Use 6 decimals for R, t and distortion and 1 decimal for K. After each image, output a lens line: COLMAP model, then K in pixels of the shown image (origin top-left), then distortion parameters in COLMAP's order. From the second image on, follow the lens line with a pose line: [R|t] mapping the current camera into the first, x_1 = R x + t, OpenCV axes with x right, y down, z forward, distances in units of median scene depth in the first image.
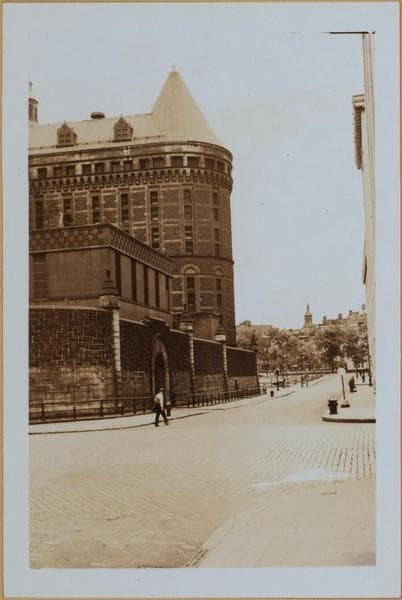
lens RADIAL K [[639.8, 0, 201.0], [0, 639.8, 300.0], [0, 0, 1]] dist [0.005011, 0.013732]
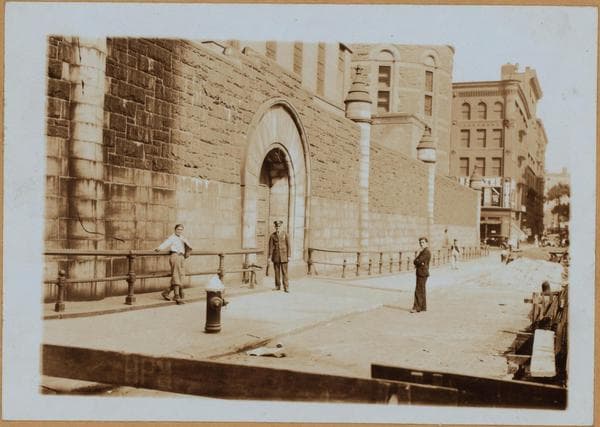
lens RADIAL K [[732.8, 0, 300.0], [0, 732.8, 213.5], [0, 0, 1]] dist [-0.008169, -0.005929]
pose [[0.988350, 0.074905, -0.132492, 0.009759], [-0.060594, 0.992201, 0.108931, 0.045027], [0.139618, -0.099633, 0.985180, 0.323842]]
